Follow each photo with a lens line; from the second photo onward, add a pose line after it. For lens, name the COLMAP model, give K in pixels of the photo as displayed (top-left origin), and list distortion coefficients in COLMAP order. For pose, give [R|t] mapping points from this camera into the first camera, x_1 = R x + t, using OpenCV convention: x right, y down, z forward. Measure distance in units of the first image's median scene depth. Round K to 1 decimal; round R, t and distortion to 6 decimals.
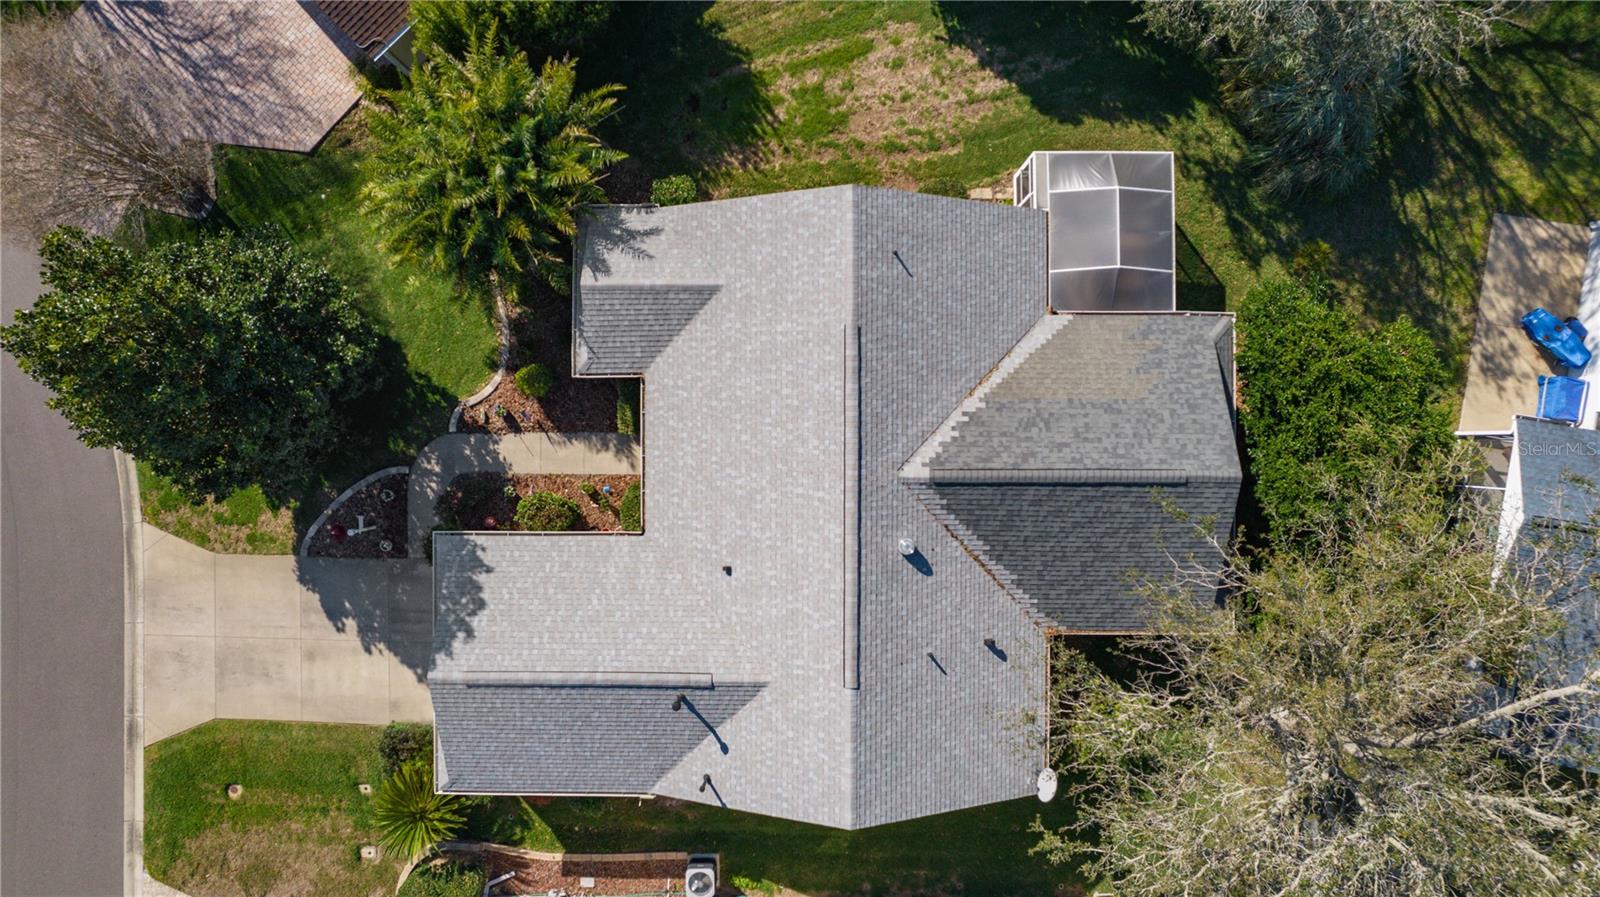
lens RADIAL K [[1029.4, 0, 803.4], [0, 1029.4, 441.6], [0, 0, 1]] dist [-0.069008, 0.062357]
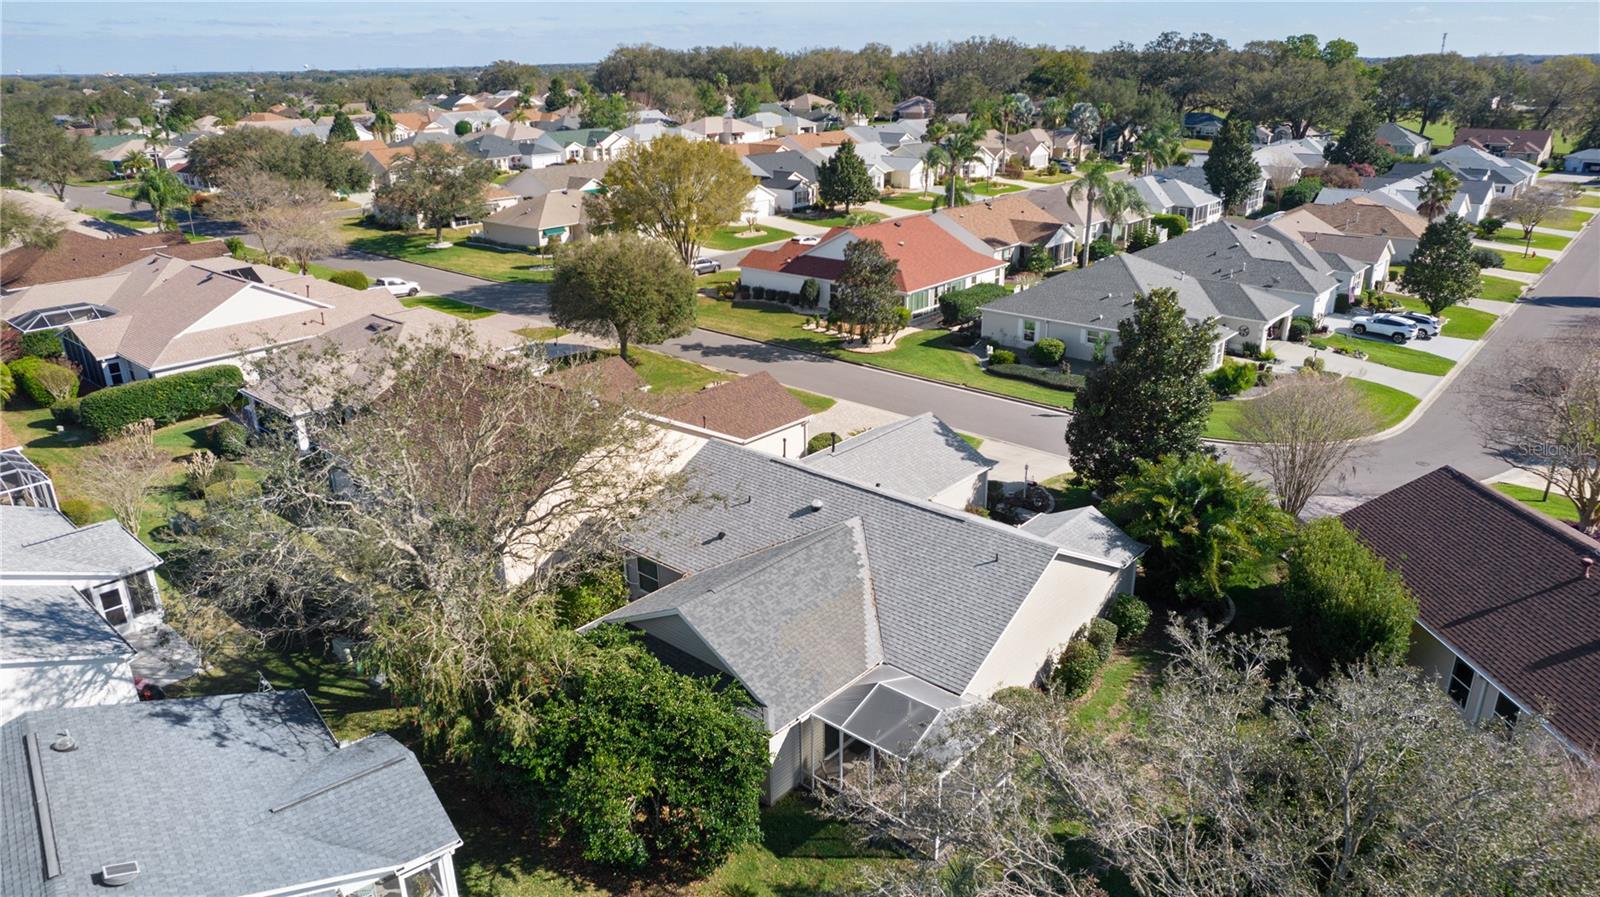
lens RADIAL K [[1029.4, 0, 803.4], [0, 1029.4, 441.6], [0, 0, 1]] dist [-0.069008, 0.062357]
pose [[-0.658162, 0.274105, -0.701205, 1.060598], [-0.752521, -0.210909, 0.623882, -0.739355], [0.023119, 0.938288, 0.345082, 0.395403]]
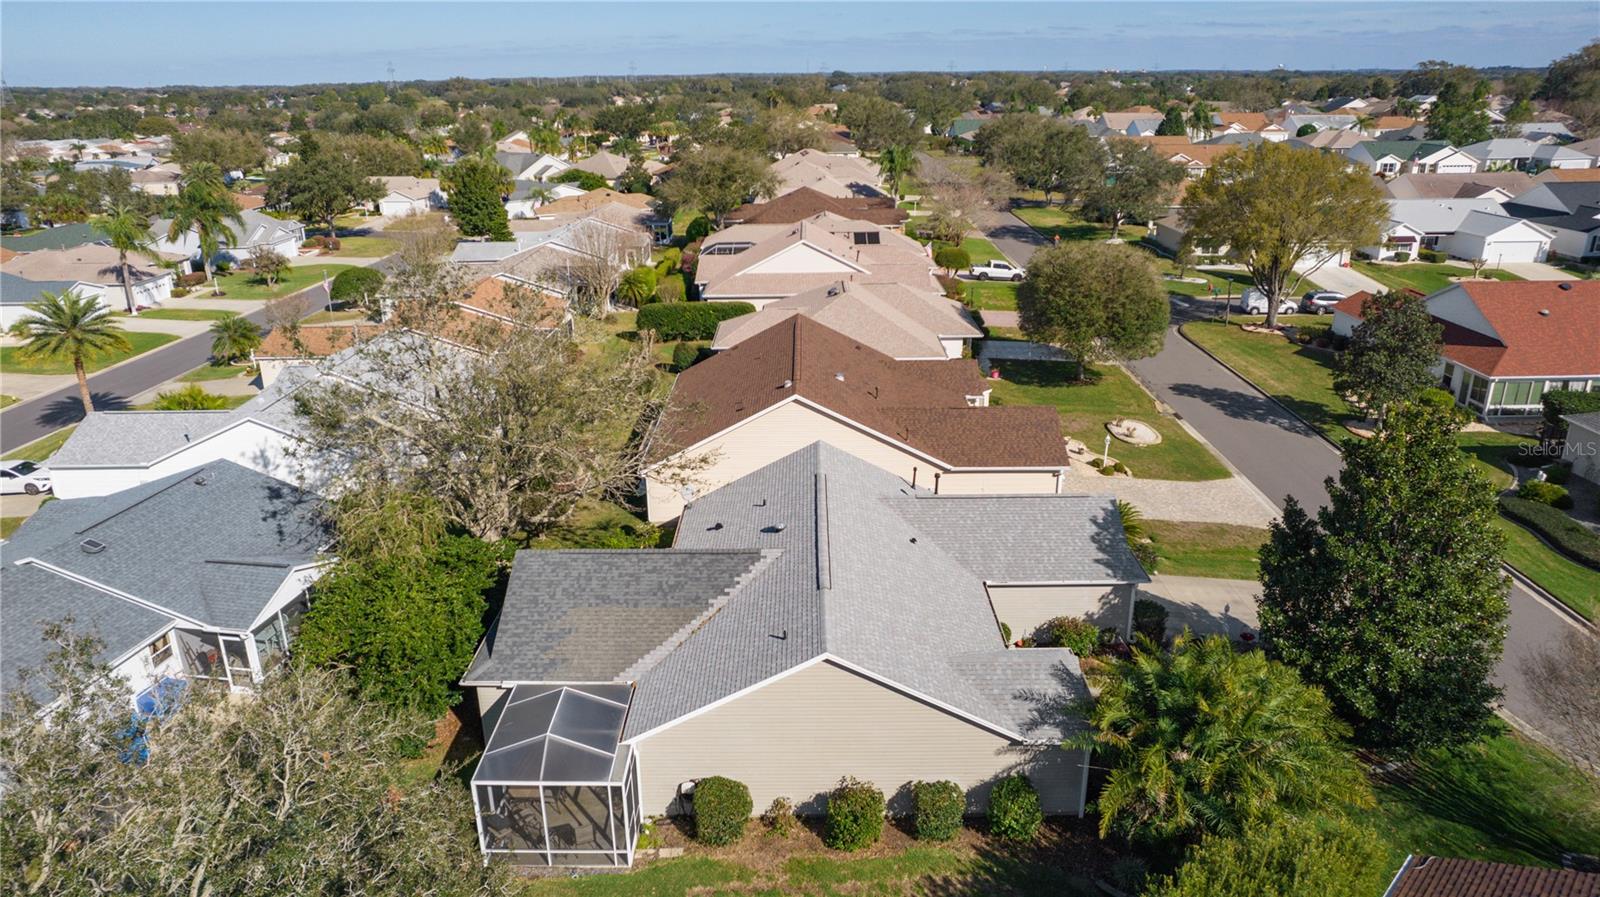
lens RADIAL K [[1029.4, 0, 803.4], [0, 1029.4, 441.6], [0, 0, 1]] dist [-0.069008, 0.062357]
pose [[-0.999913, 0.013138, 0.000885, 0.063706], [-0.003507, -0.330504, 0.943798, -1.067919], [0.012692, 0.943713, 0.330521, 0.430184]]
